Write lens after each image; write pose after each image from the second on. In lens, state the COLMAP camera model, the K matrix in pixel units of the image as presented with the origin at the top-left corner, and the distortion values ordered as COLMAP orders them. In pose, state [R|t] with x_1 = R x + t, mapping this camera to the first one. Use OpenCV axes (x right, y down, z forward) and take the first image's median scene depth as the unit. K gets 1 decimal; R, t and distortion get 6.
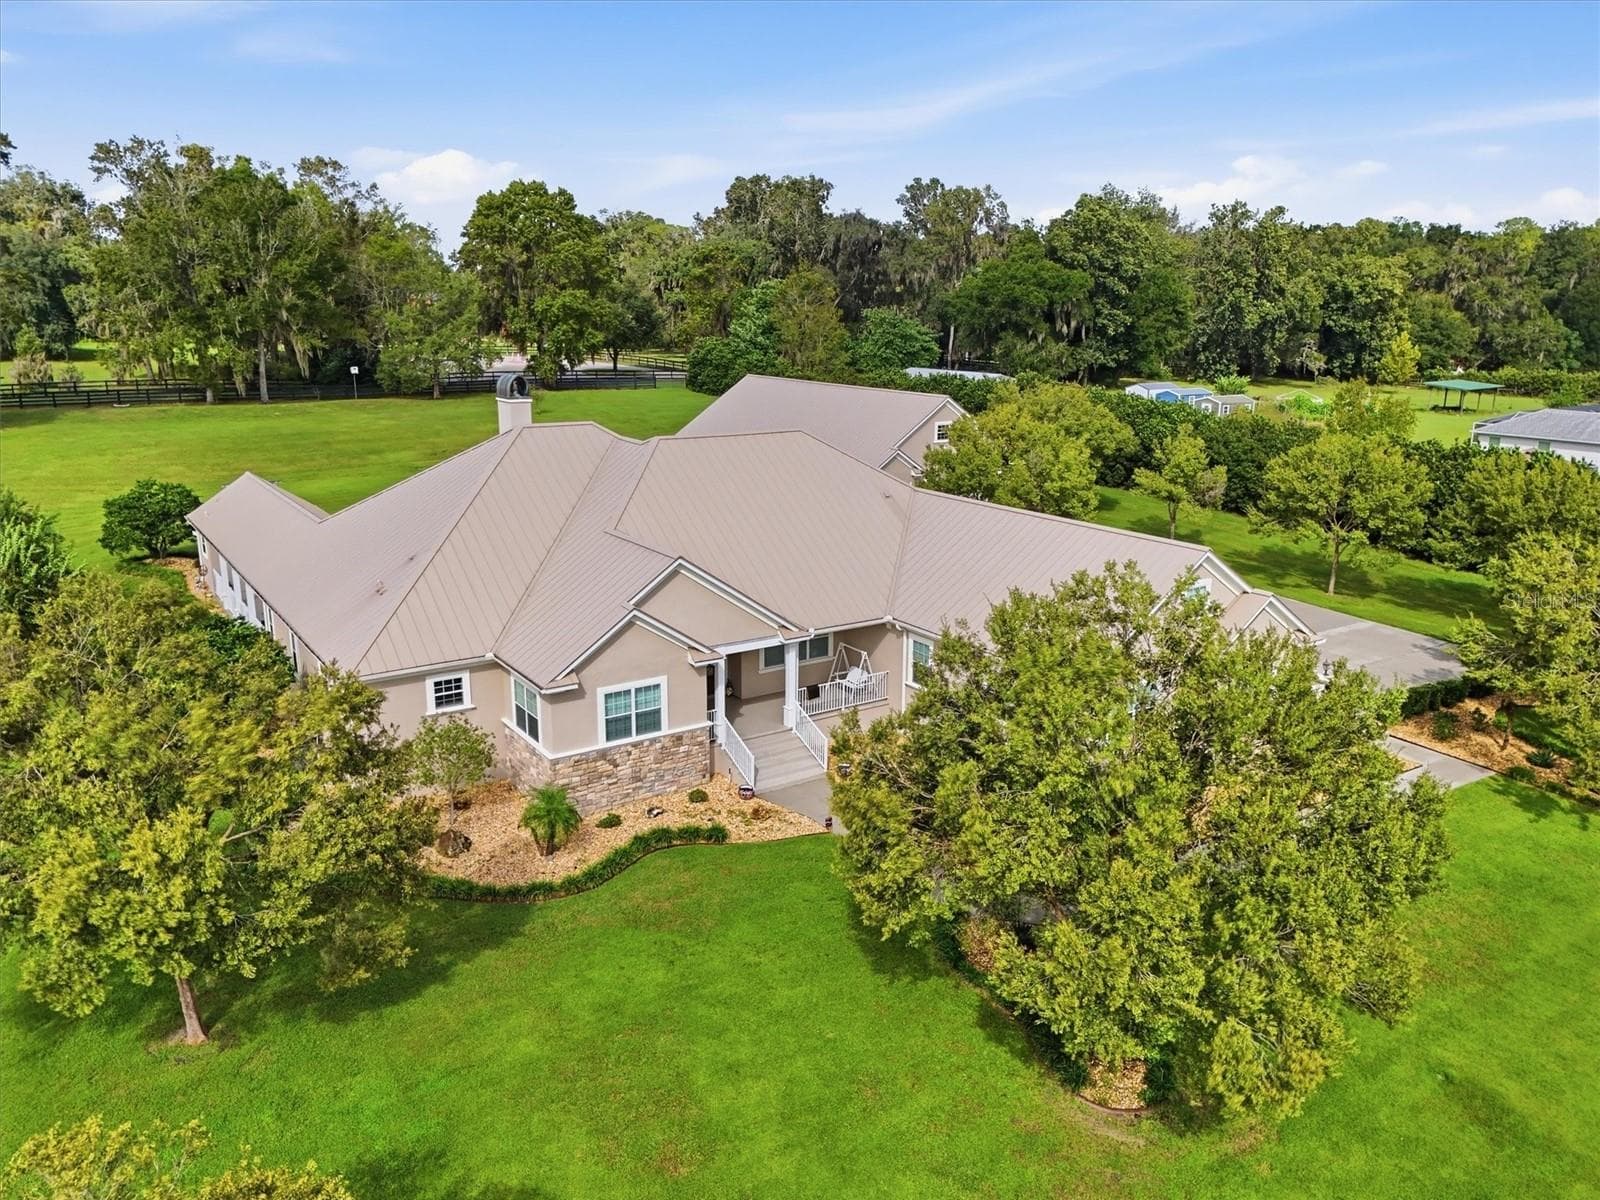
lens RADIAL K [[1250.1, 0, 825.7], [0, 1250.1, 596.9], [0, 0, 1]] dist [0.015397, 0.000904]
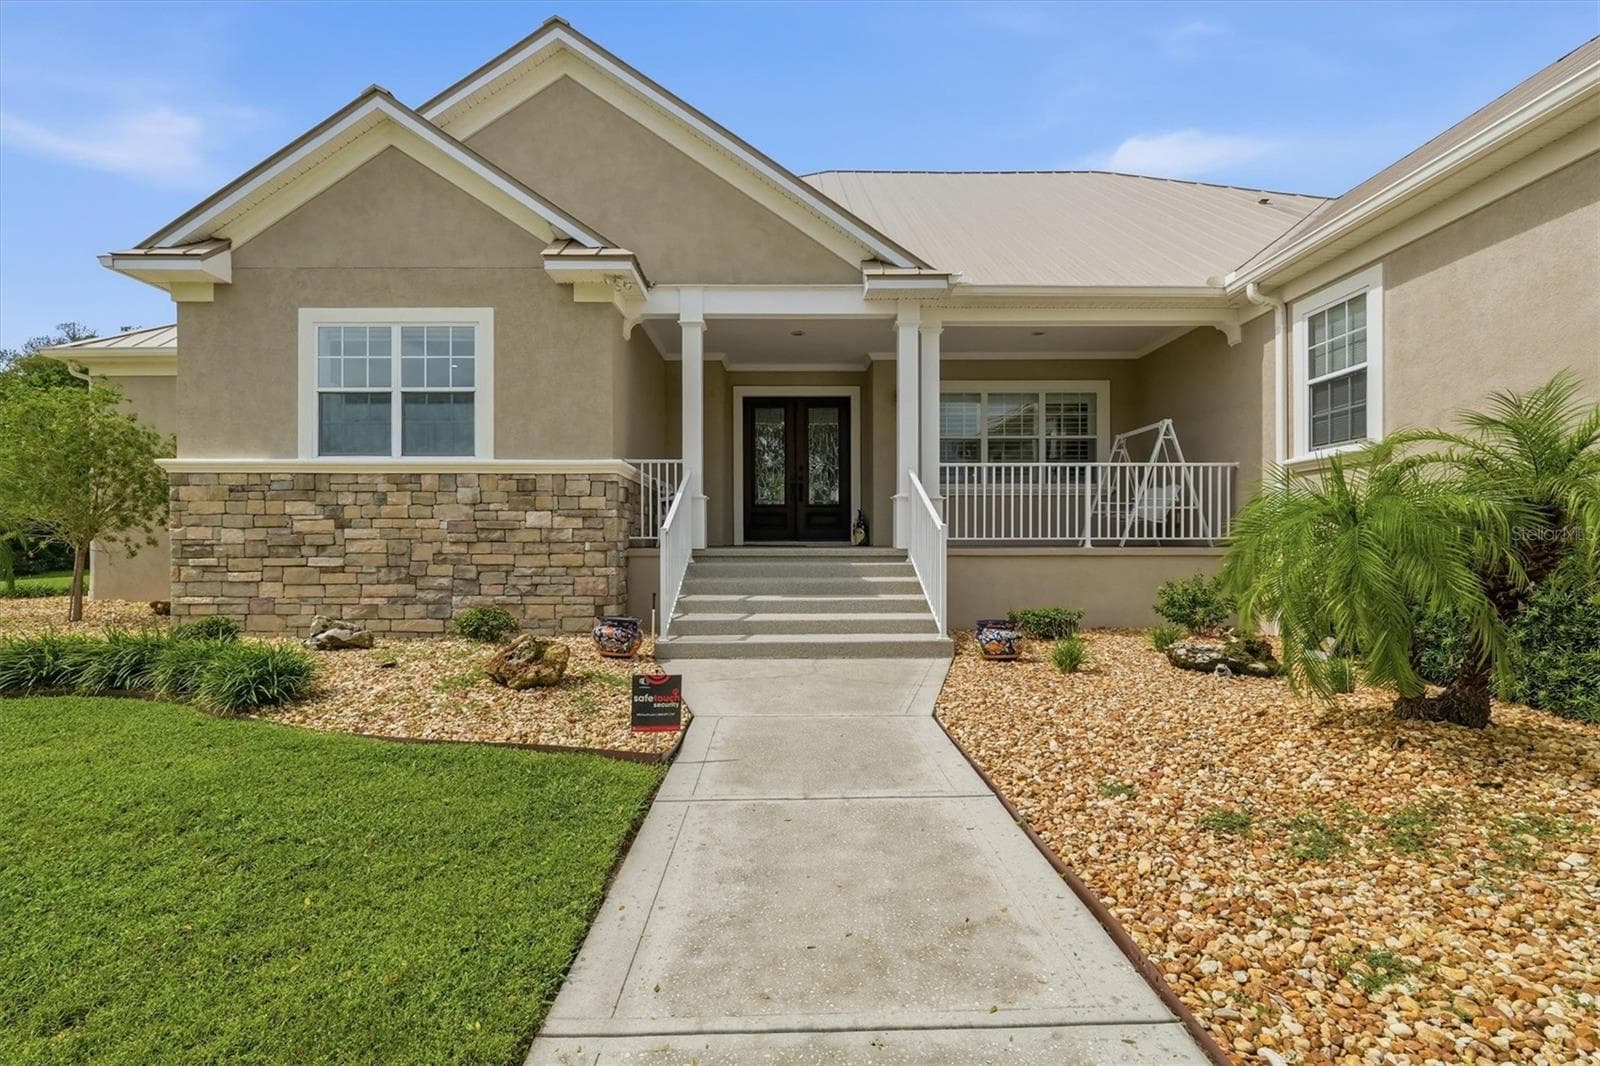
lens RADIAL K [[750.1, 0, 784.6], [0, 750.1, 542.2], [0, 0, 1]] dist [0.000932, -0.000261]
pose [[0.819893, -0.002970, -0.572510, 0.078683], [-0.131485, 0.972281, -0.193343, 0.164550], [0.557214, 0.233797, 0.796775, 0.874602]]
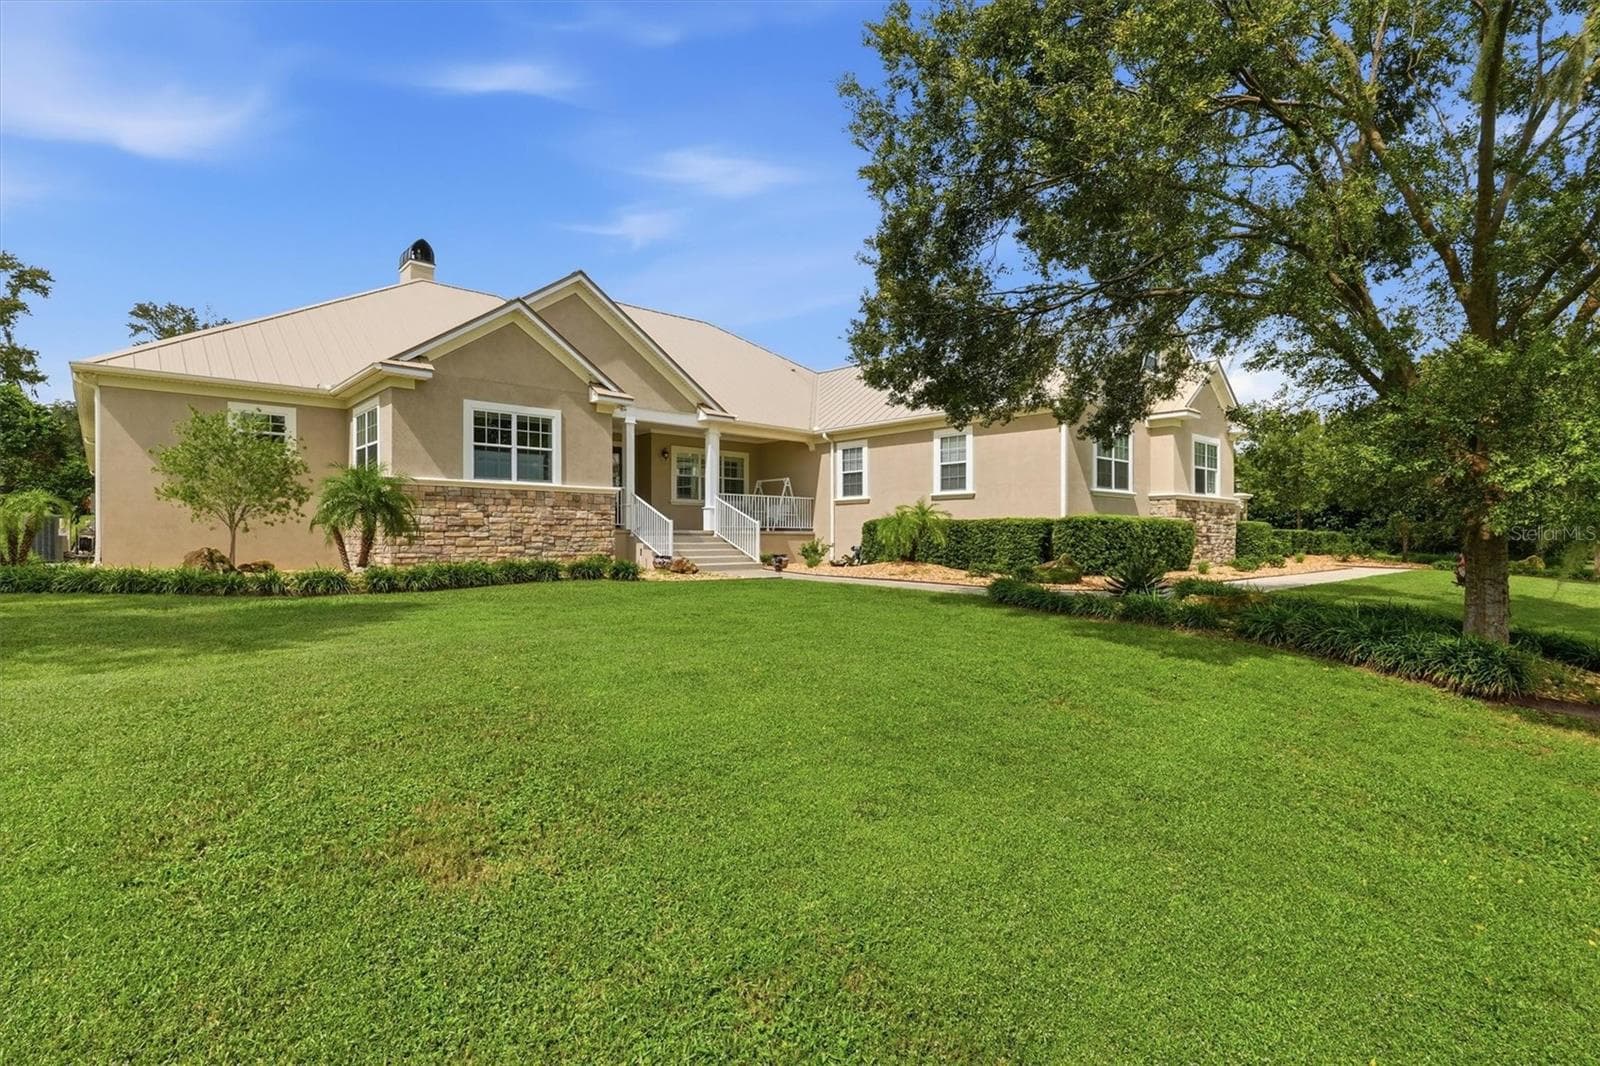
lens RADIAL K [[801.6, 0, 800.0], [0, 801.6, 533.0], [0, 0, 1]] dist [-0.002928, -0.000641]
pose [[0.990424, -0.000044, 0.138061, -0.047580], [0.033584, 0.970039, -0.240616, 0.262644], [-0.133914, 0.242948, 0.960751, 0.506021]]
